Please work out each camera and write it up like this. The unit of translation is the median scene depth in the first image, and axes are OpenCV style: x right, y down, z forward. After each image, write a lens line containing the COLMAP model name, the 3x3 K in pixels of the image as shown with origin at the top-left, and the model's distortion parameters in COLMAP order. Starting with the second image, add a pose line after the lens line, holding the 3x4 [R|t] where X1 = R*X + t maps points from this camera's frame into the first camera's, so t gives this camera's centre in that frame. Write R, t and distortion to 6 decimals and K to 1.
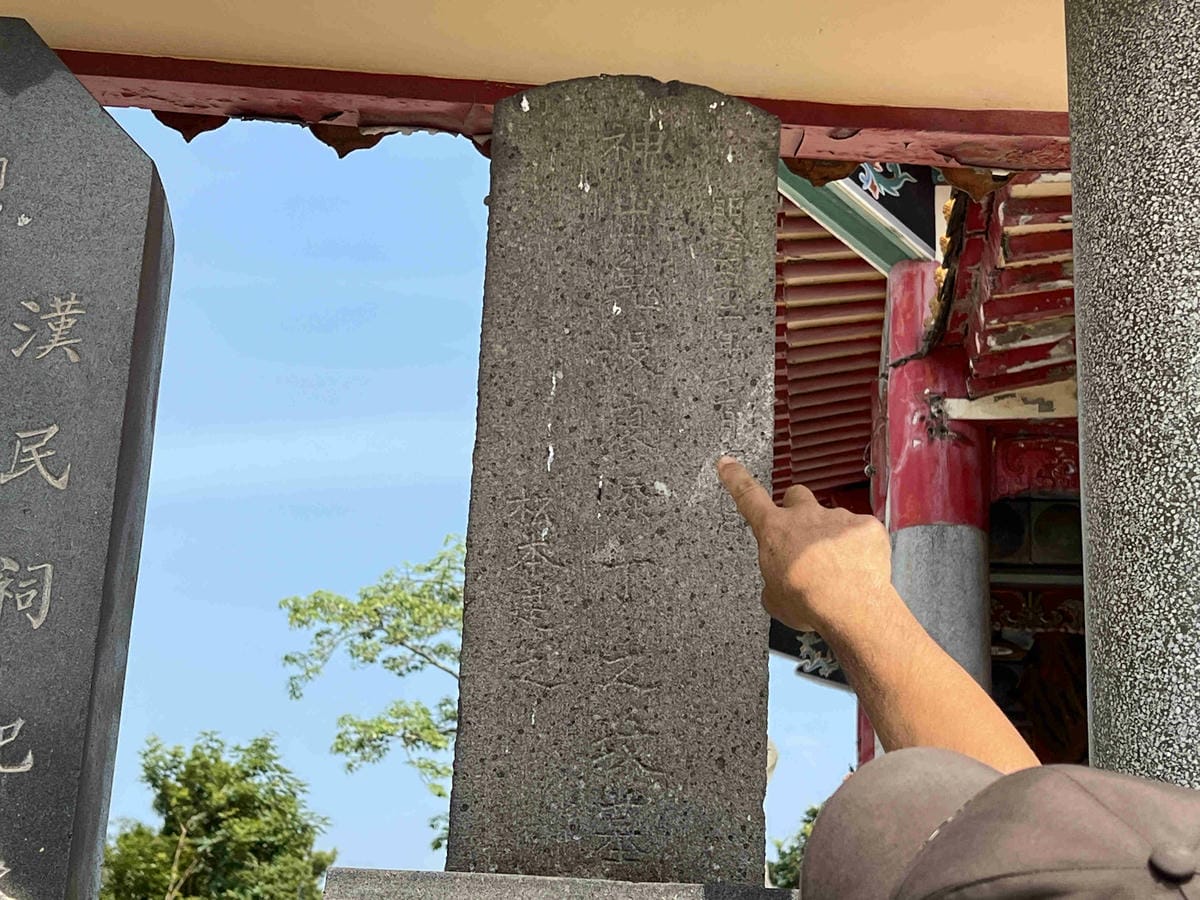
lens RADIAL K [[2099.7, 0, 600.0], [0, 2099.7, 450.0], [0, 0, 1]] dist [0.004671, -0.003018]
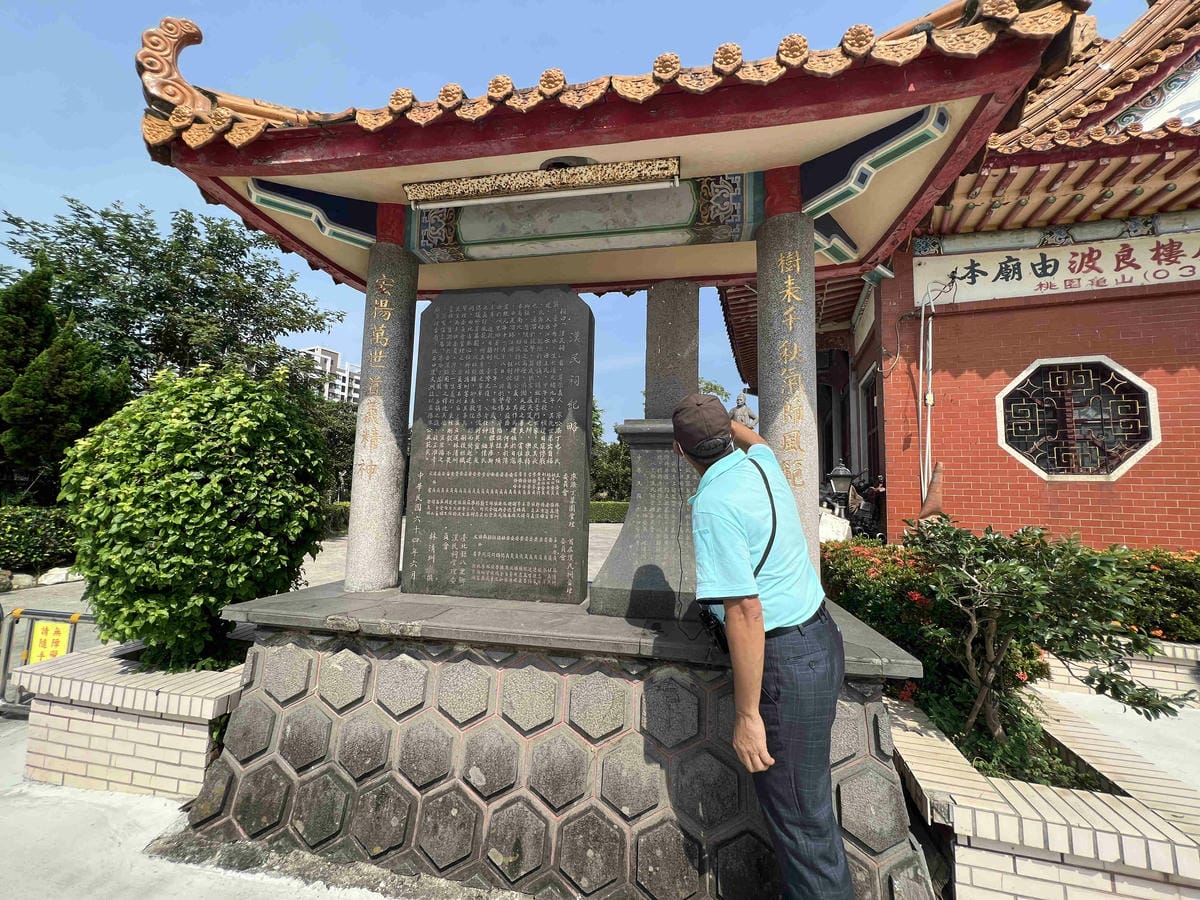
lens RADIAL K [[471.9, 0, 600.0], [0, 471.9, 450.0], [0, 0, 1]] dist [-0.001004, -0.000148]
pose [[0.969507, -0.041821, -0.241469, 0.077886], [0.088197, 0.978851, 0.184584, 0.010433], [0.228643, -0.200252, 0.952692, -0.216073]]
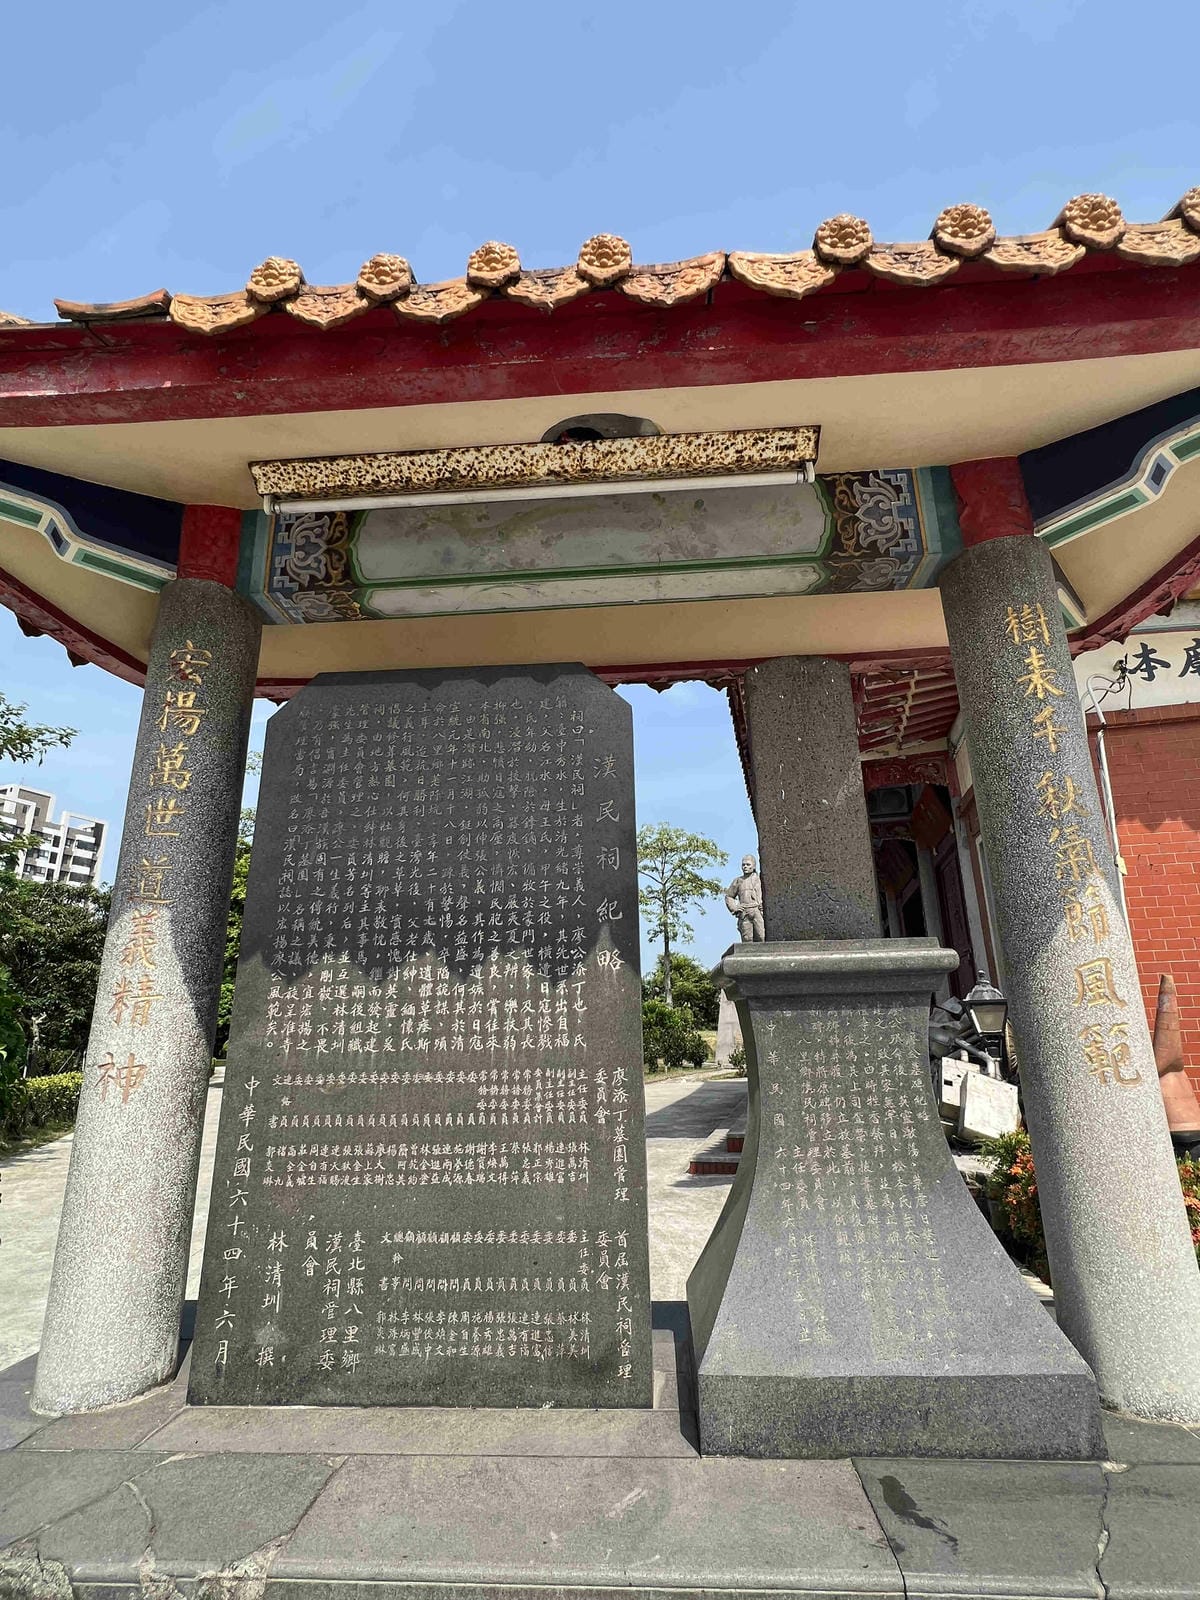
lens RADIAL K [[786.2, 0, 600.0], [0, 786.2, 800.0], [0, 0, 1]] dist [-0.002053, 0.000494]
pose [[0.988159, -0.097525, -0.118454, -0.091295], [0.098943, 0.995074, 0.006132, -0.012746], [0.117272, -0.017779, 0.992941, -0.047579]]
